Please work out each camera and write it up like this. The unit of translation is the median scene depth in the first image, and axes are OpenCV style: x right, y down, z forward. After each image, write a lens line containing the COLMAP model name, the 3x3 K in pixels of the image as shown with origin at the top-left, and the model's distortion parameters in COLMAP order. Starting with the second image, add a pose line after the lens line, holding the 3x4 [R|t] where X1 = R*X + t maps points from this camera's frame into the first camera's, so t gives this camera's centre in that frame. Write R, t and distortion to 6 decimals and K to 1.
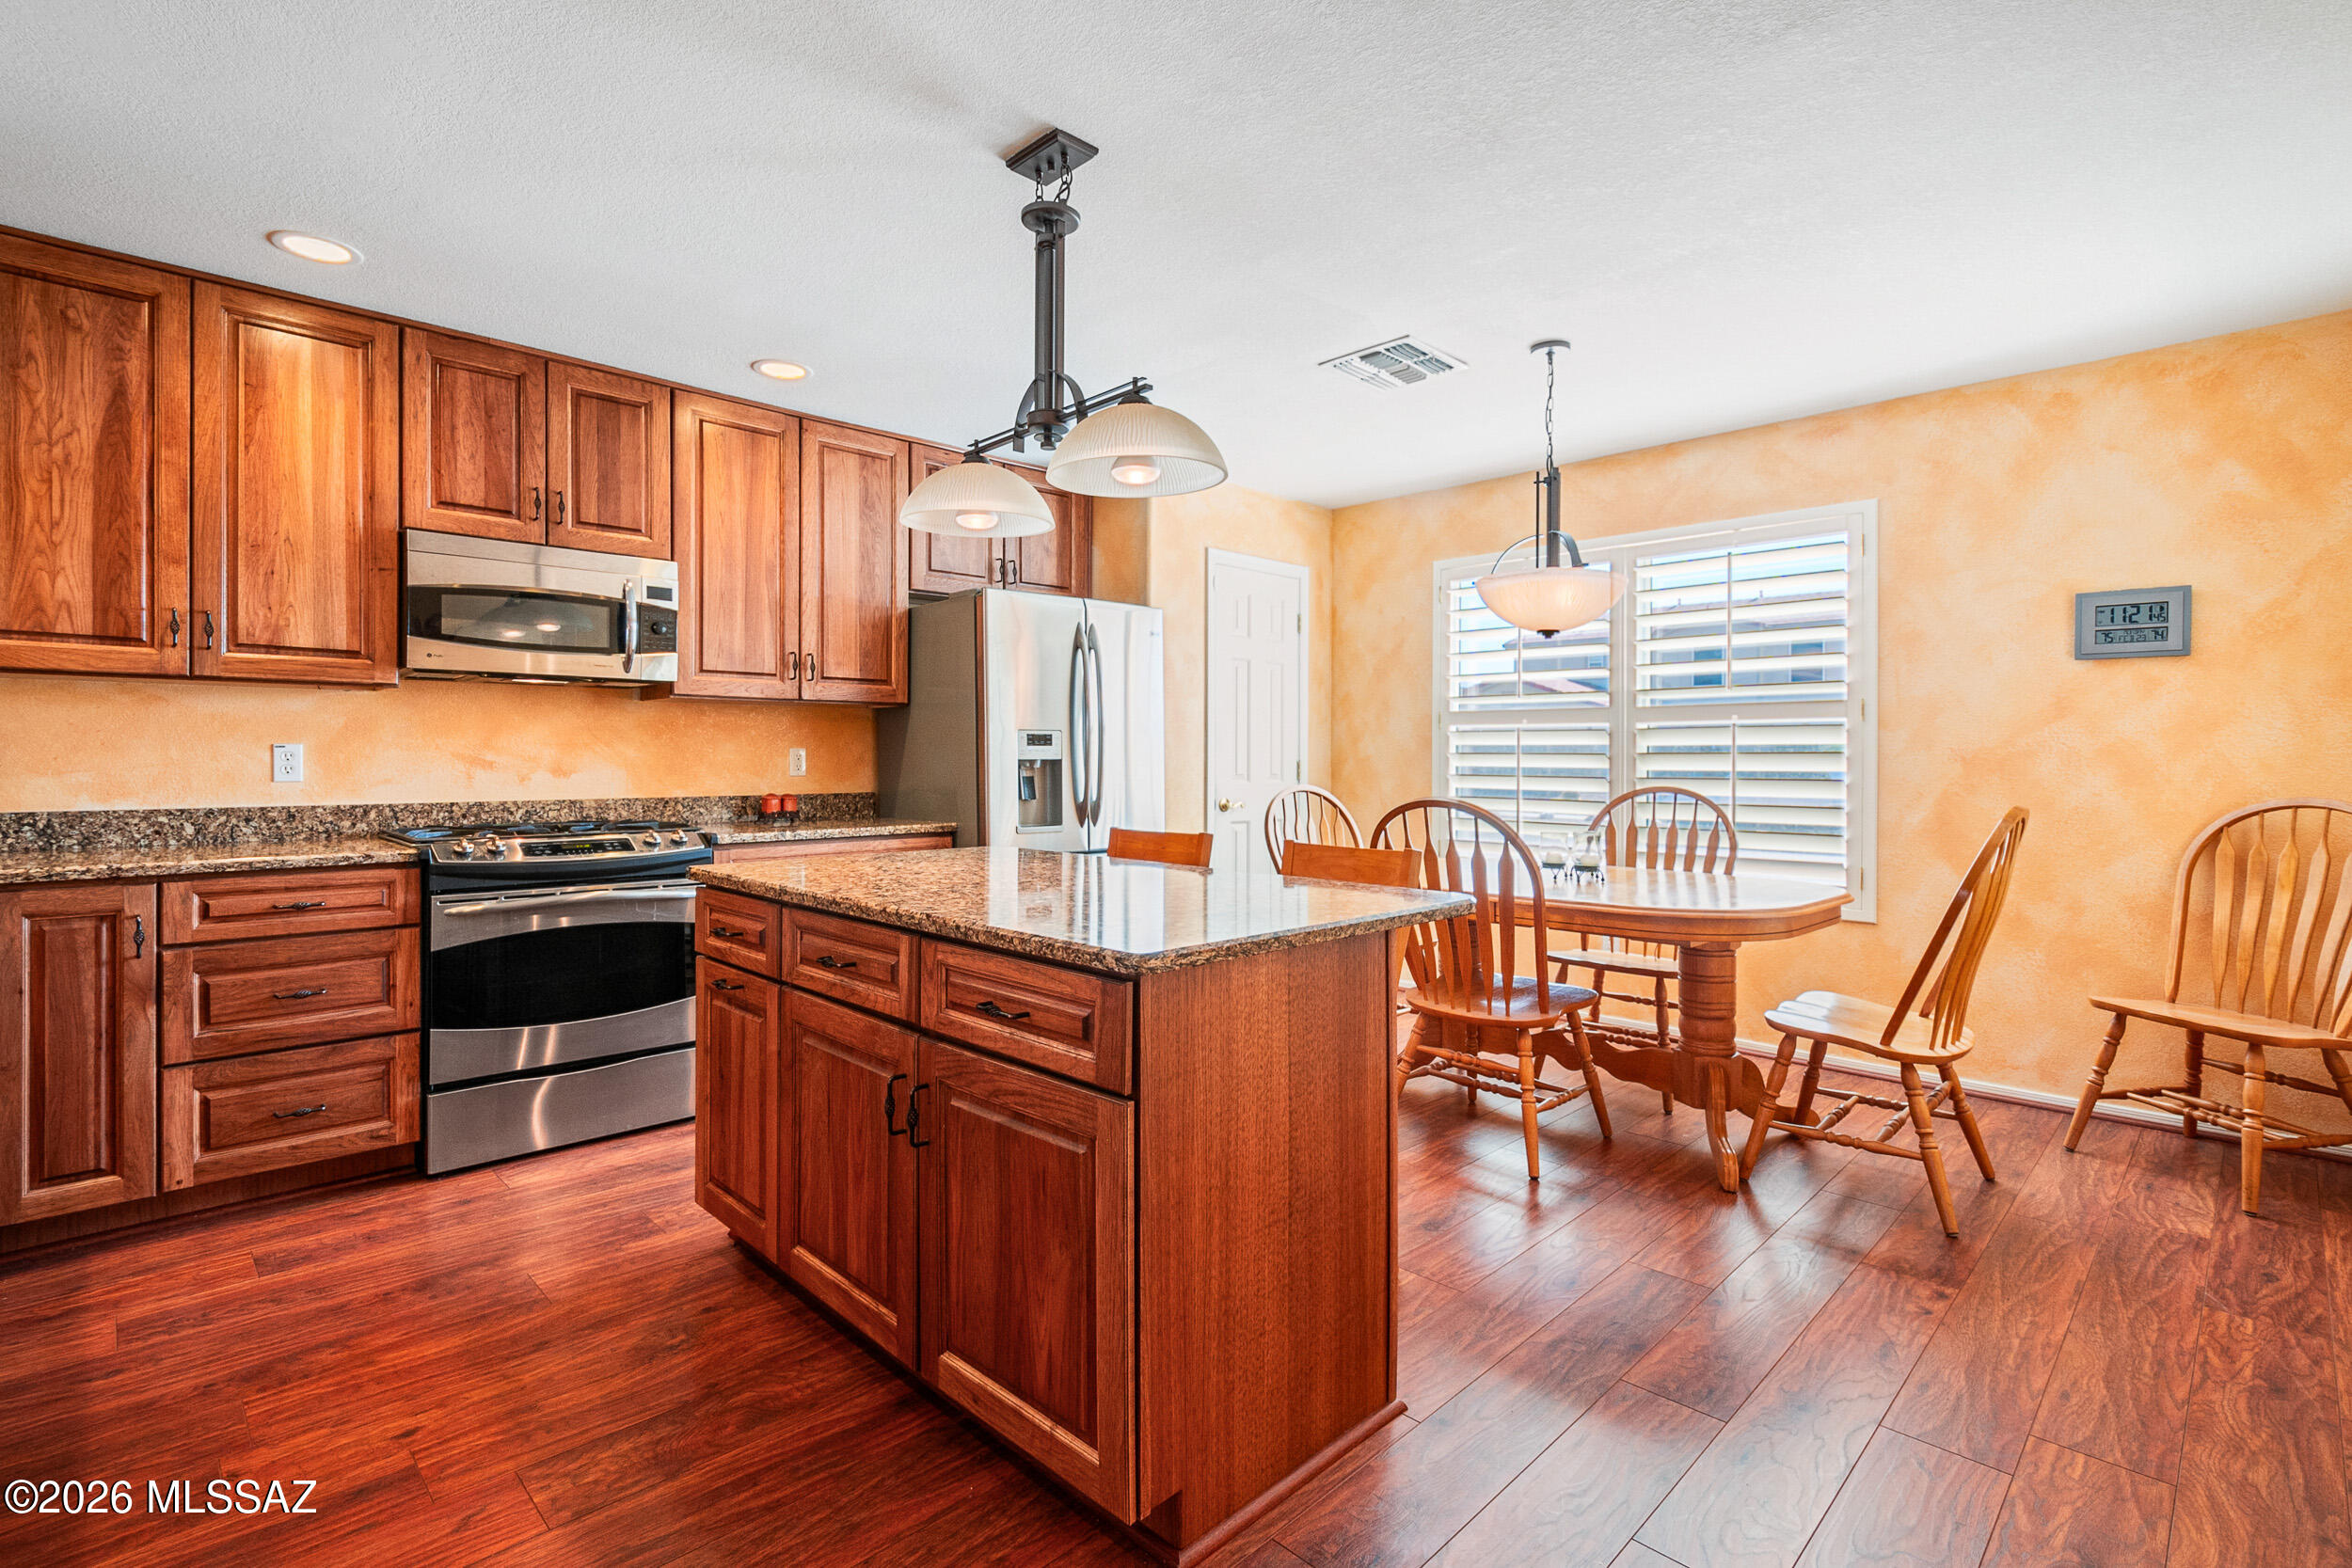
lens RADIAL K [[1079.4, 0, 1164.5], [0, 1079.4, 774.1], [0, 0, 1]] dist [-0.000699, -0.002590]
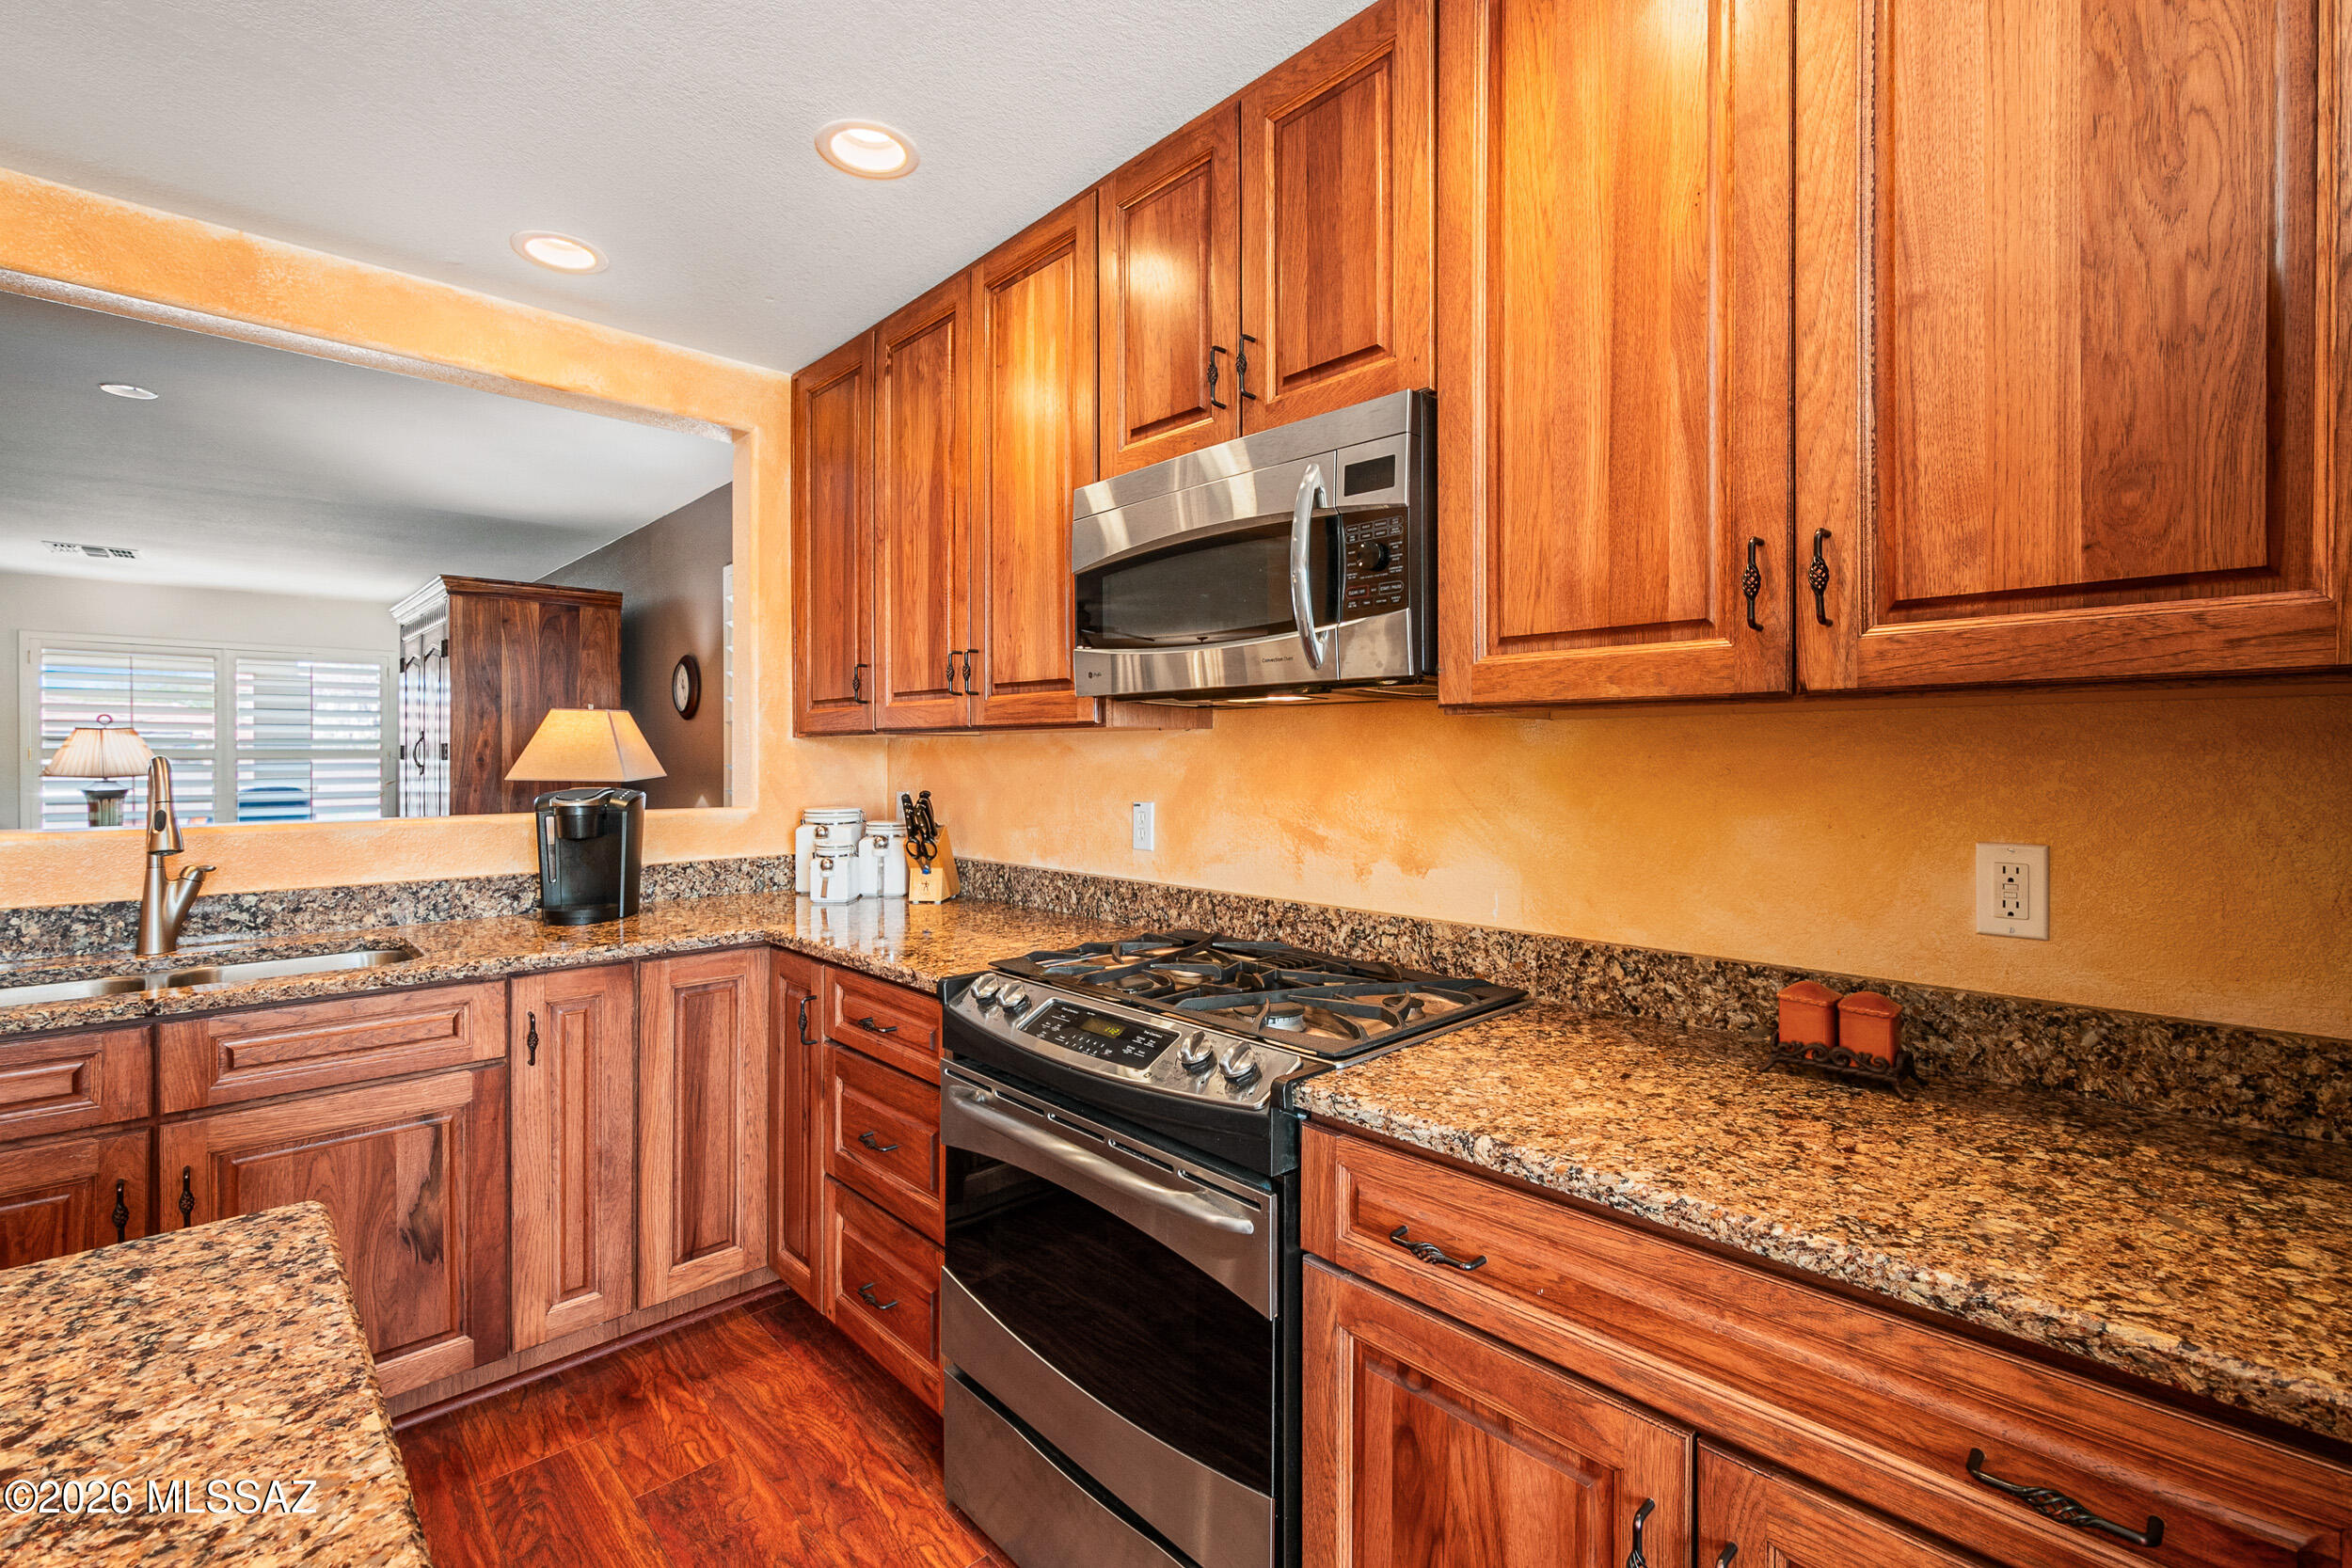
lens RADIAL K [[1034.9, 0, 1174.7], [0, 1034.9, 755.7], [0, 0, 1]] dist [0.003913, -0.000416]
pose [[-0.011467, -0.003765, -0.999927, -0.058144], [-0.015683, 0.999871, -0.003585, -0.055985], [0.999811, 0.015640, -0.011525, 0.978097]]
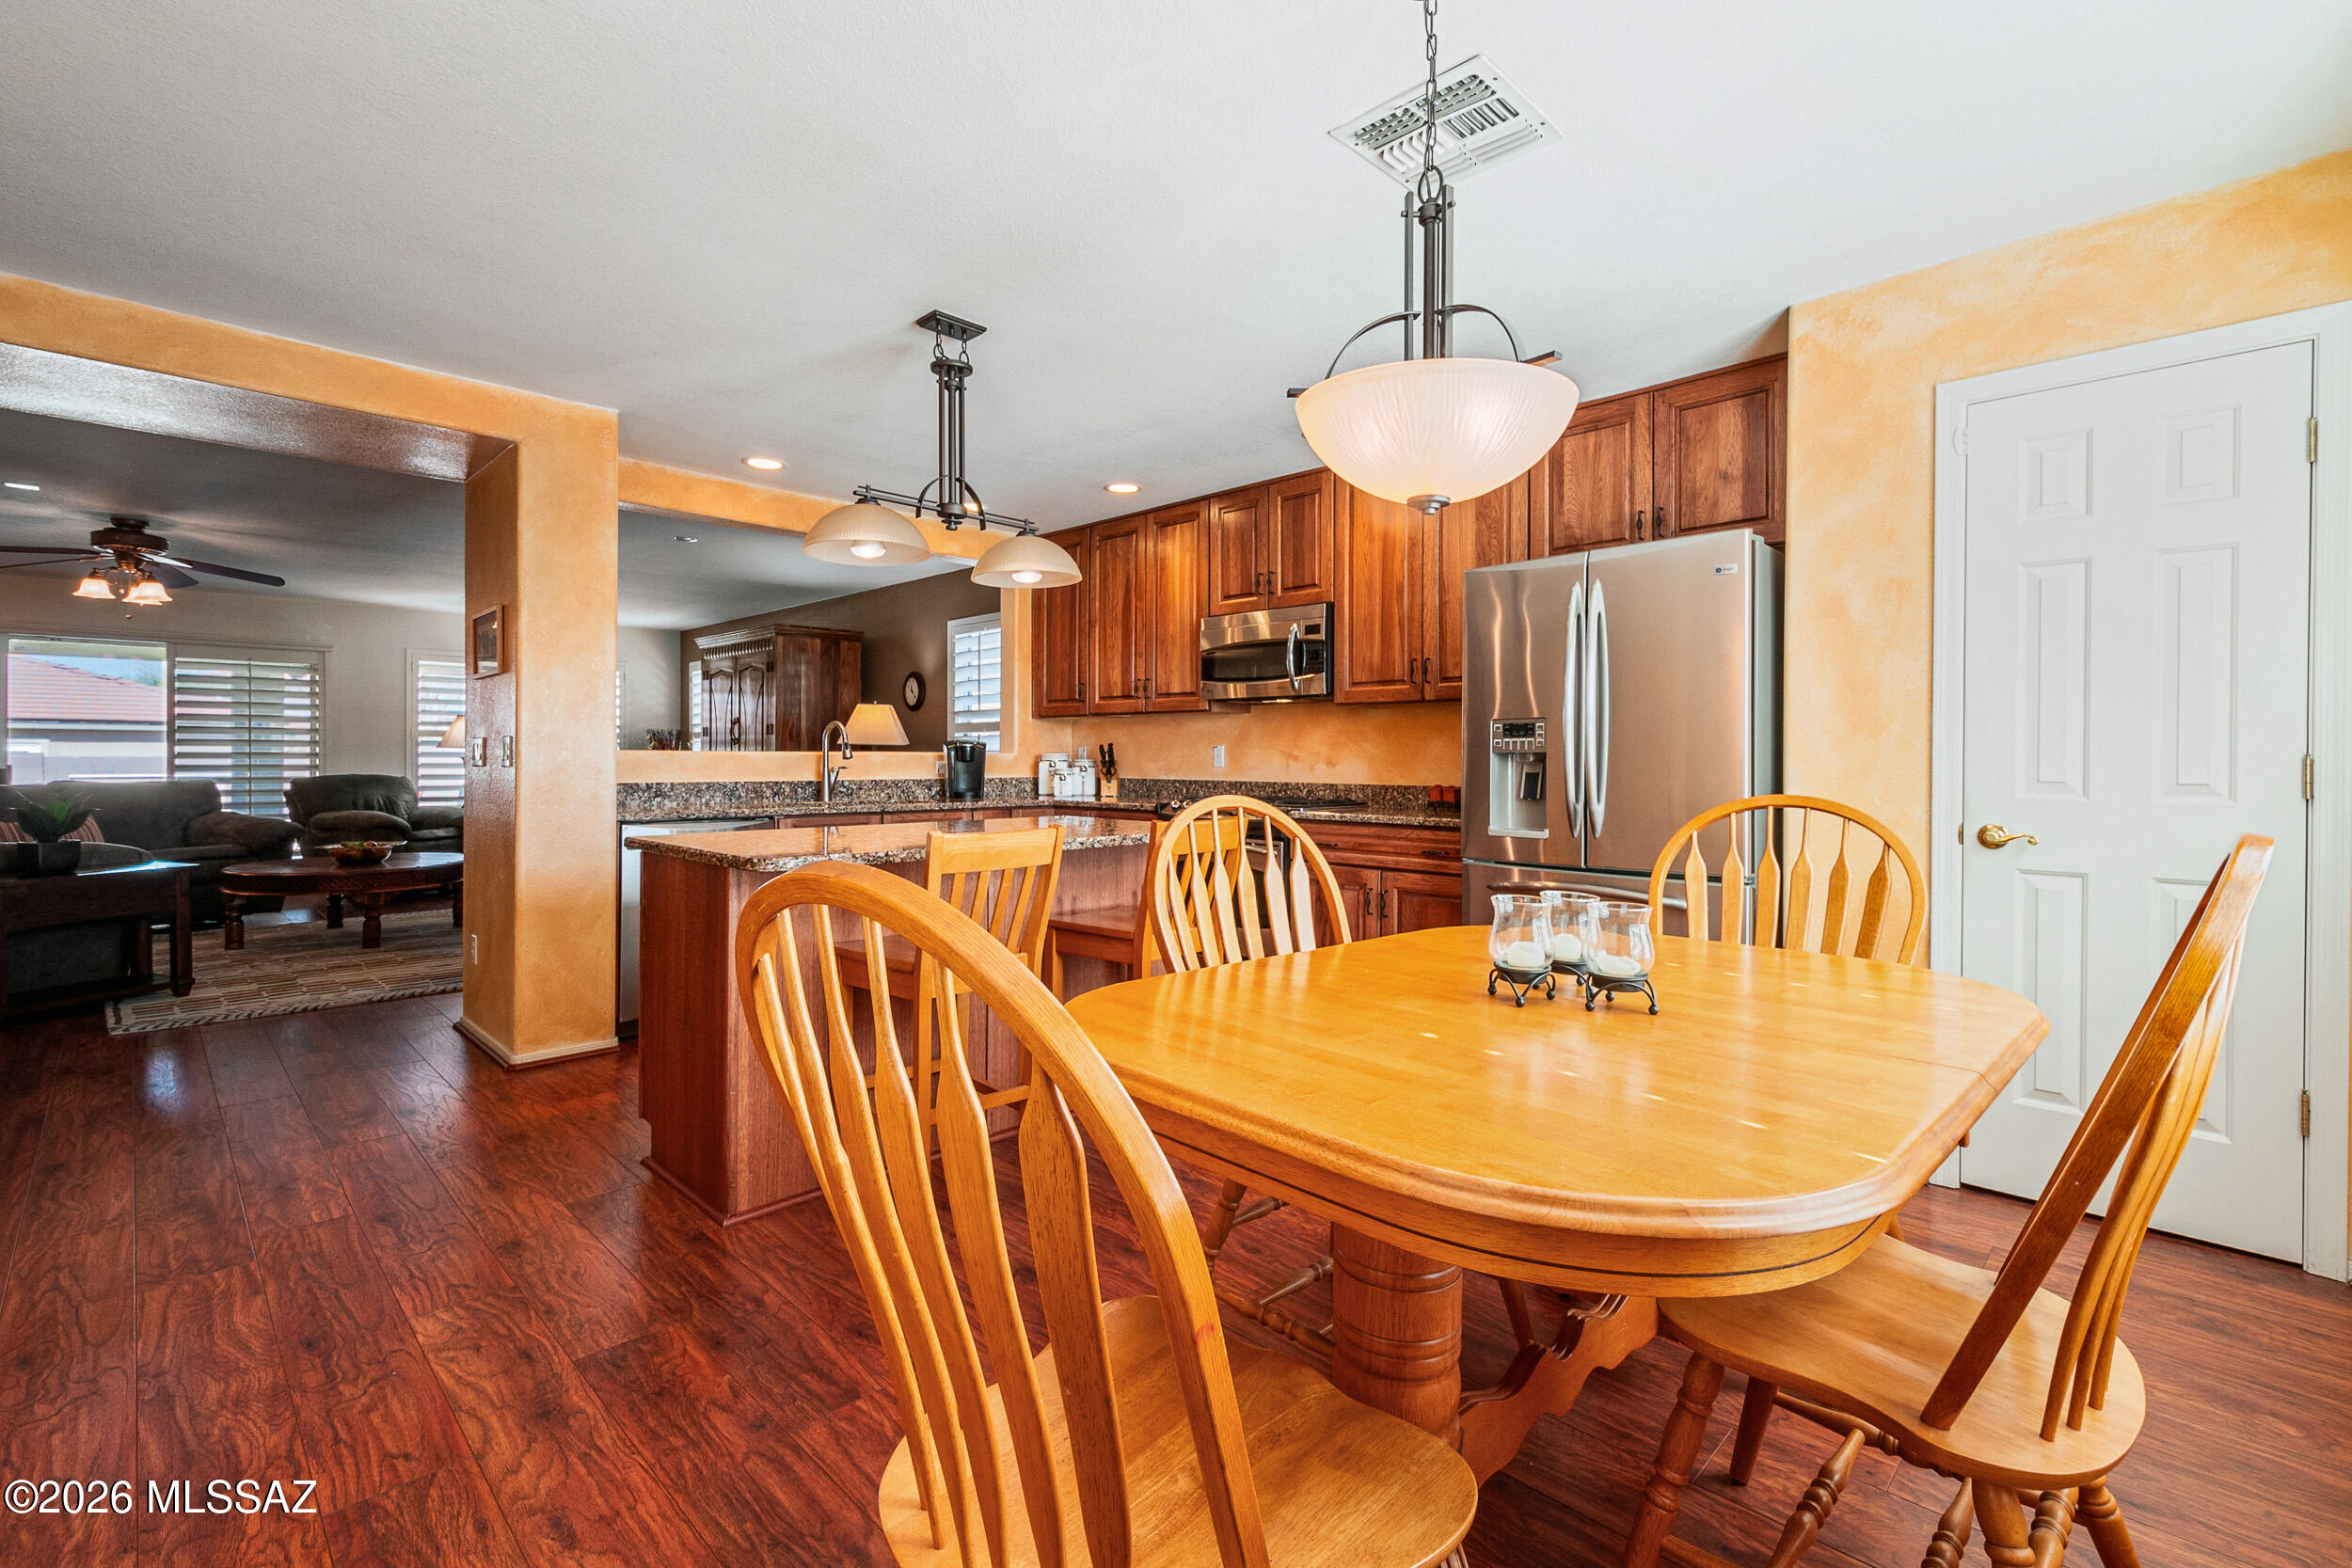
lens RADIAL K [[1034.9, 0, 1174.4], [0, 1034.9, 755.9], [0, 0, 1]] dist [0.003913, -0.000416]
pose [[0.011643, -0.002894, -0.999928, 0.852243], [-0.020047, 0.999794, -0.003127, -0.003813], [0.999731, 0.020082, 0.011582, 0.860712]]
